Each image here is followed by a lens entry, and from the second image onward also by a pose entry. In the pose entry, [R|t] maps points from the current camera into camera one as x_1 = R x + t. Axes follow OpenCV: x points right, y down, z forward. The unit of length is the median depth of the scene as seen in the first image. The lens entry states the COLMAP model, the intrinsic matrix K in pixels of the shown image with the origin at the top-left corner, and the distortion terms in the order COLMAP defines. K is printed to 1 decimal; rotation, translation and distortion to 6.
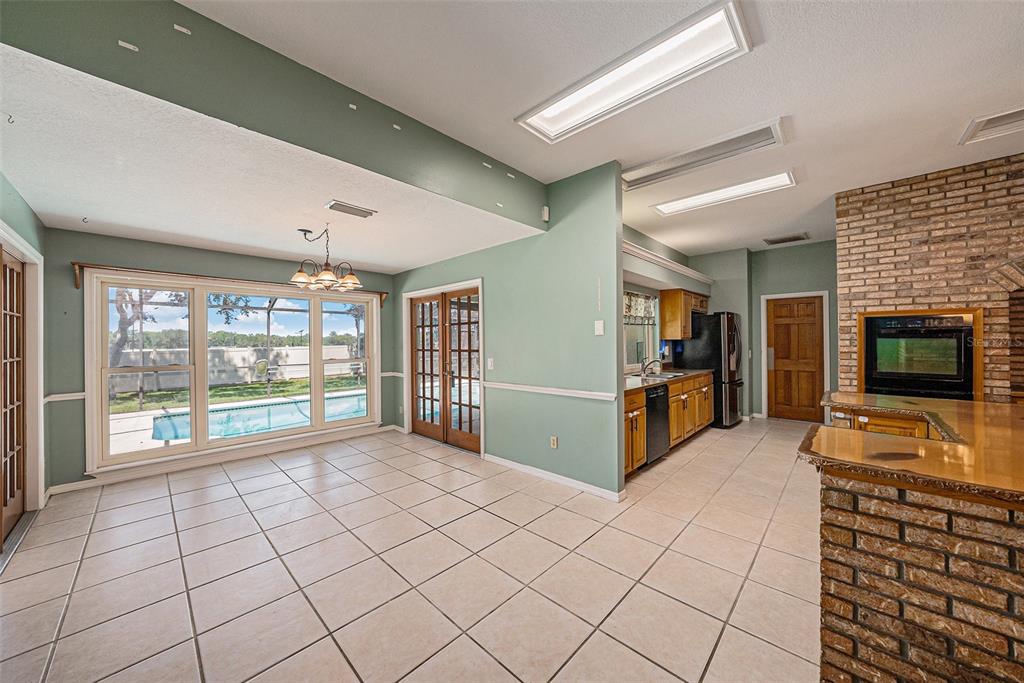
lens RADIAL K [[353.0, 0, 518.5], [0, 353.0, 336.1], [0, 0, 1]] dist [0.001405, 0.000180]
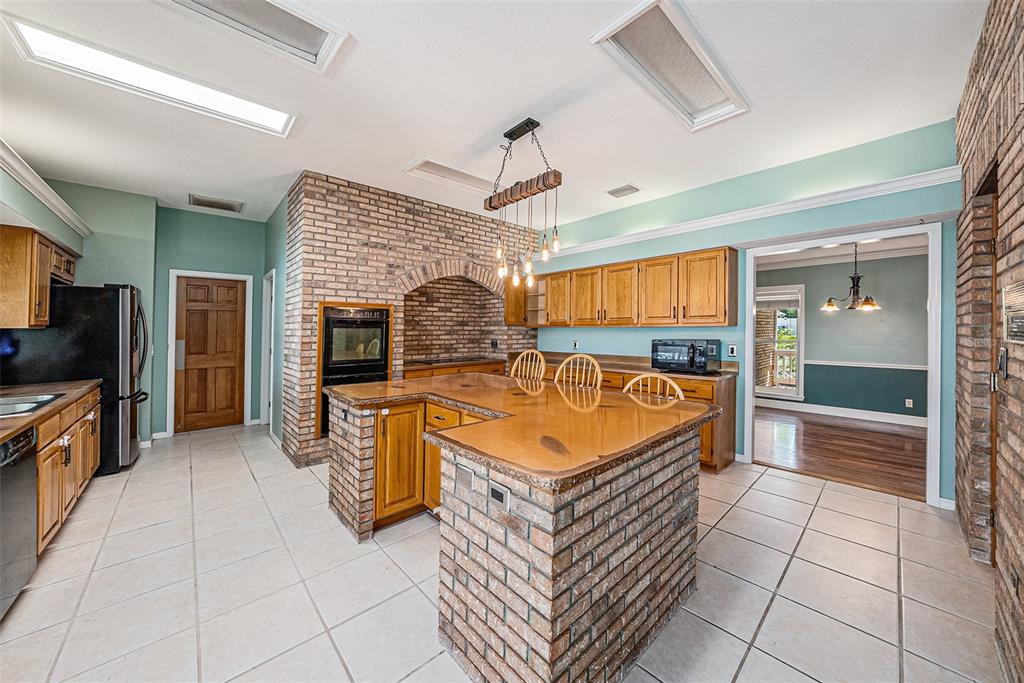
lens RADIAL K [[367.8, 0, 510.1], [0, 367.8, 323.6], [0, 0, 1]] dist [-0.017306, 0.000055]
pose [[0.089005, 0.018832, 0.995853, 0.009502], [-0.009179, 0.999794, -0.018086, 0.008026], [-0.995989, -0.007531, 0.089159, 0.396048]]
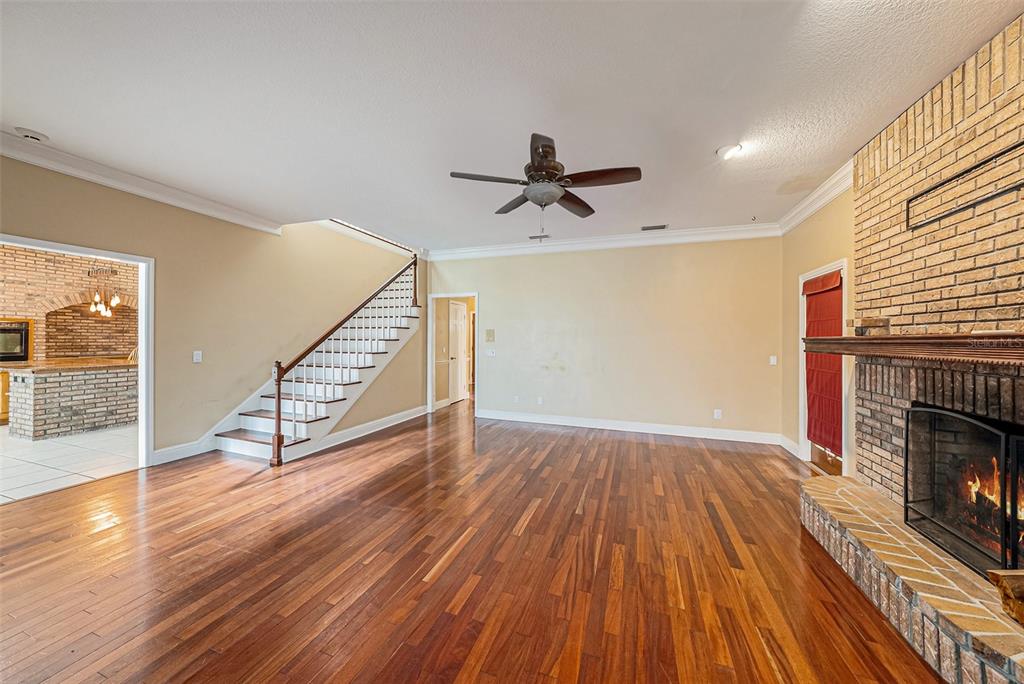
lens RADIAL K [[353.0, 0, 511.7], [0, 353.0, 342.9], [0, 0, 1]] dist [0.001405, 0.000180]
pose [[-0.385501, -0.009848, 0.922655, -1.493607], [-0.016078, 0.999863, 0.003954, 0.005337], [-0.922567, -0.013310, -0.385606, -0.698818]]
